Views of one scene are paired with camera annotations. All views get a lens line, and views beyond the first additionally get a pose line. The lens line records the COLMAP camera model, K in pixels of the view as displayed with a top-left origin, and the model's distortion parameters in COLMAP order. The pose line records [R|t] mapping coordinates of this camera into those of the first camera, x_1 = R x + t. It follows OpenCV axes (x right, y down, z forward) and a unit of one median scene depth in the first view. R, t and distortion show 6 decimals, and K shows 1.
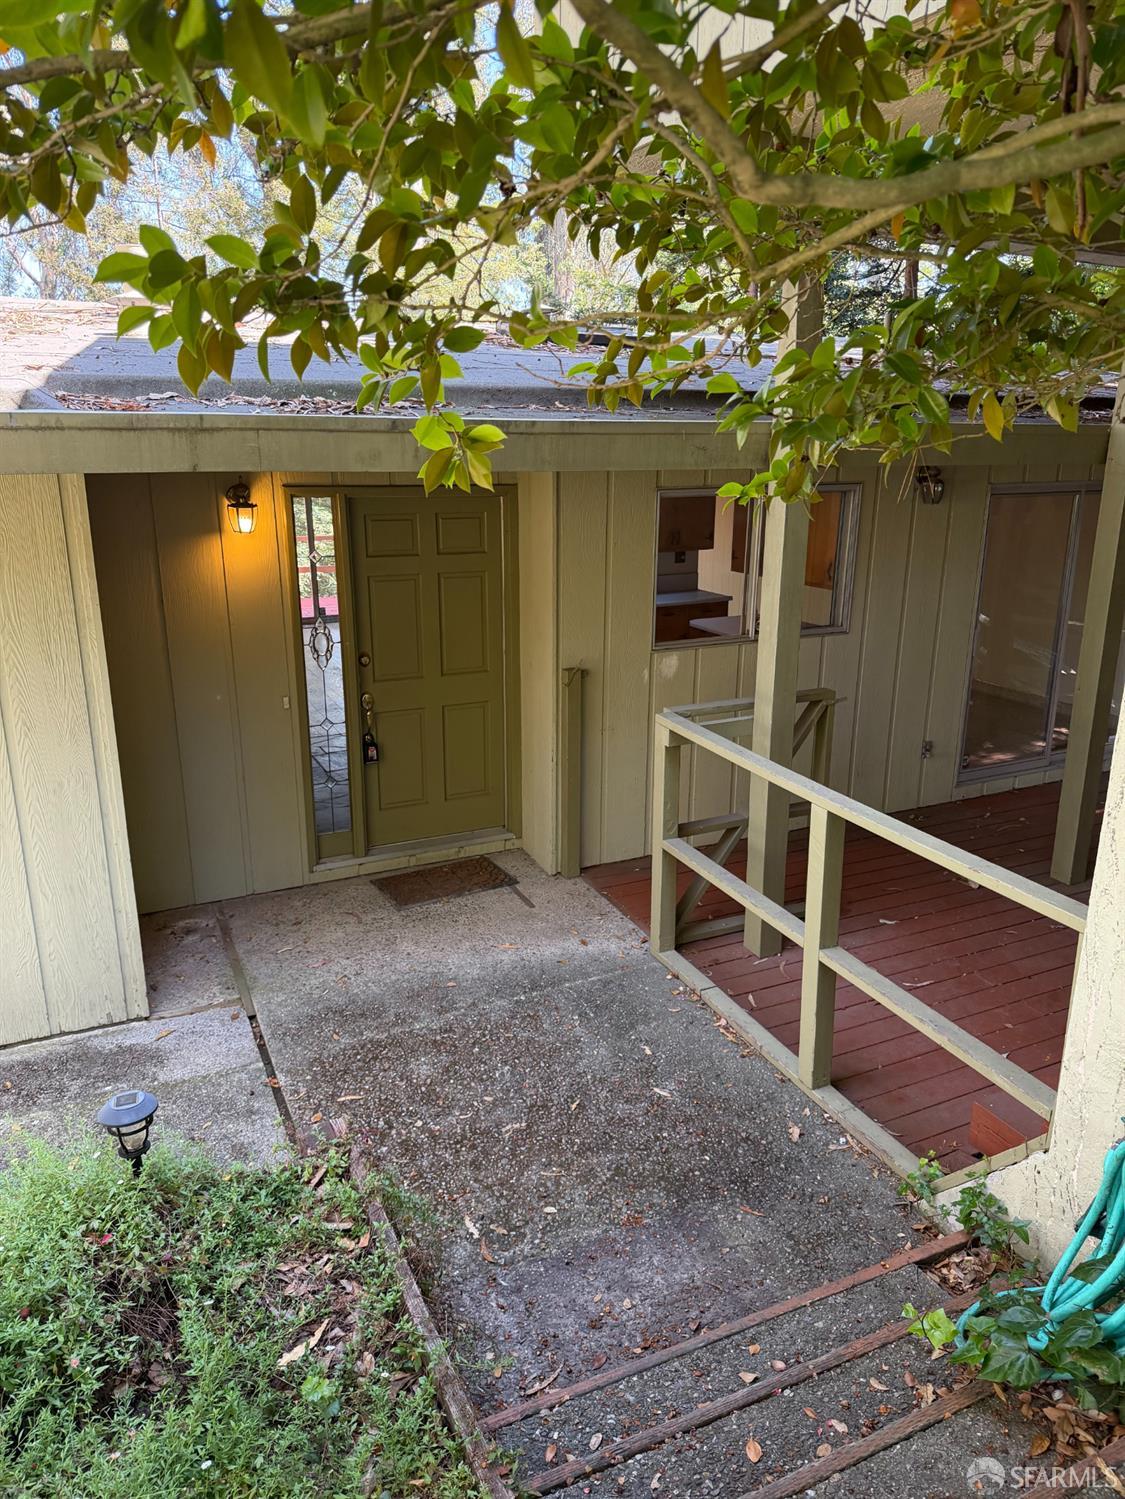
lens RADIAL K [[1045.7, 0, 557.8], [0, 1045.7, 756.1], [0, 0, 1]] dist [0.074477, -0.064313]
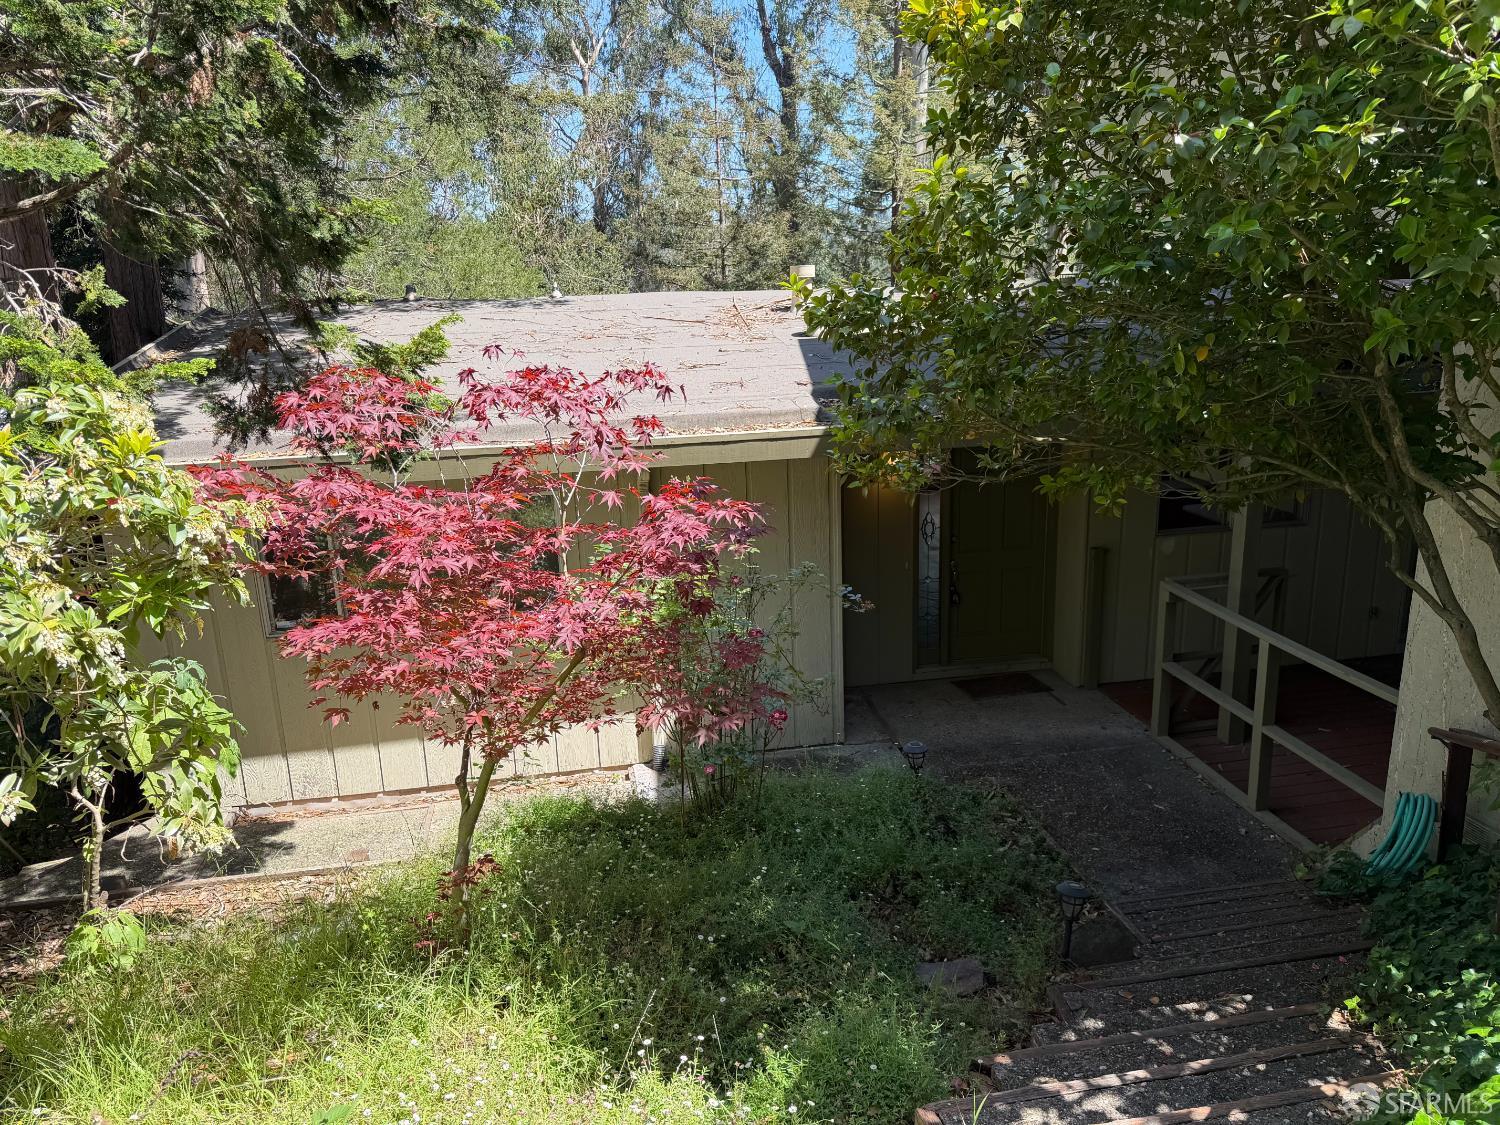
lens RADIAL K [[1046.4, 0, 778.2], [0, 1046.4, 565.1], [0, 0, 1]] dist [0.074477, -0.064313]
pose [[0.971754, 0.042862, -0.232070, -0.092360], [-0.051045, 0.998264, -0.029369, 0.010742], [0.230408, 0.040385, 0.972256, -0.630040]]
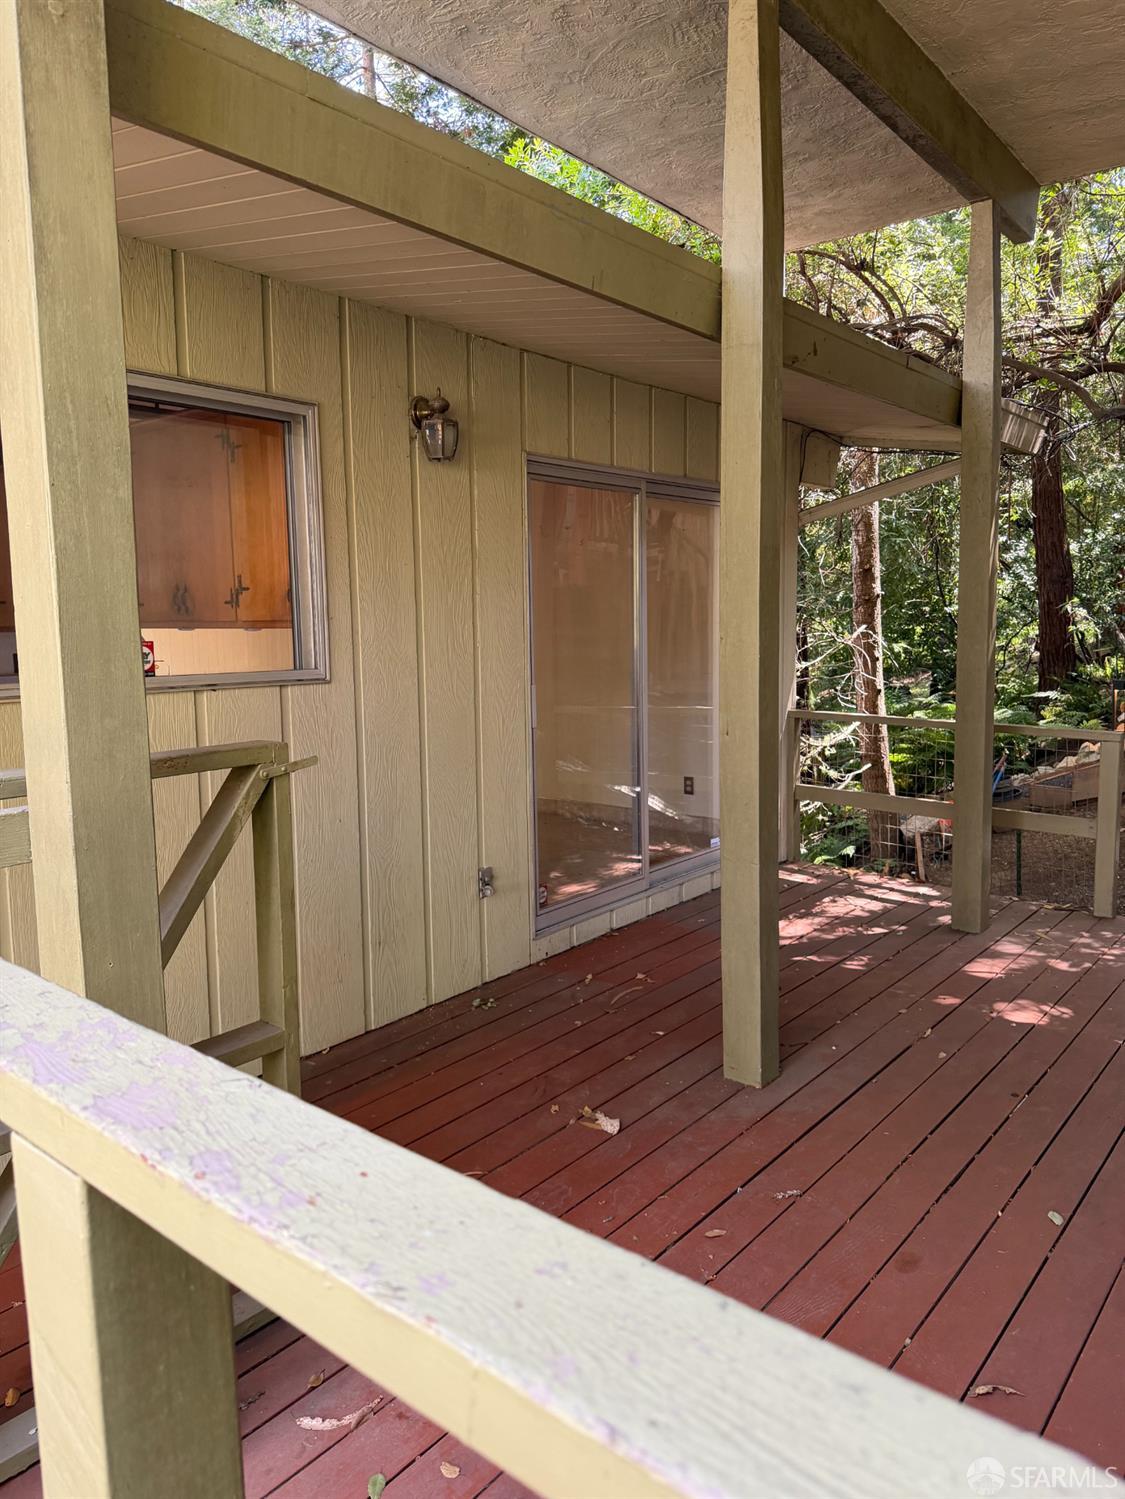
lens RADIAL K [[1045.7, 0, 557.8], [0, 1045.7, 756.1], [0, 0, 1]] dist [0.074477, -0.064313]
pose [[0.900921, -0.065654, 0.428987, 0.171743], [0.138008, 0.980519, -0.139769, 0.015369], [-0.411454, 0.185125, 0.892432, 0.551440]]
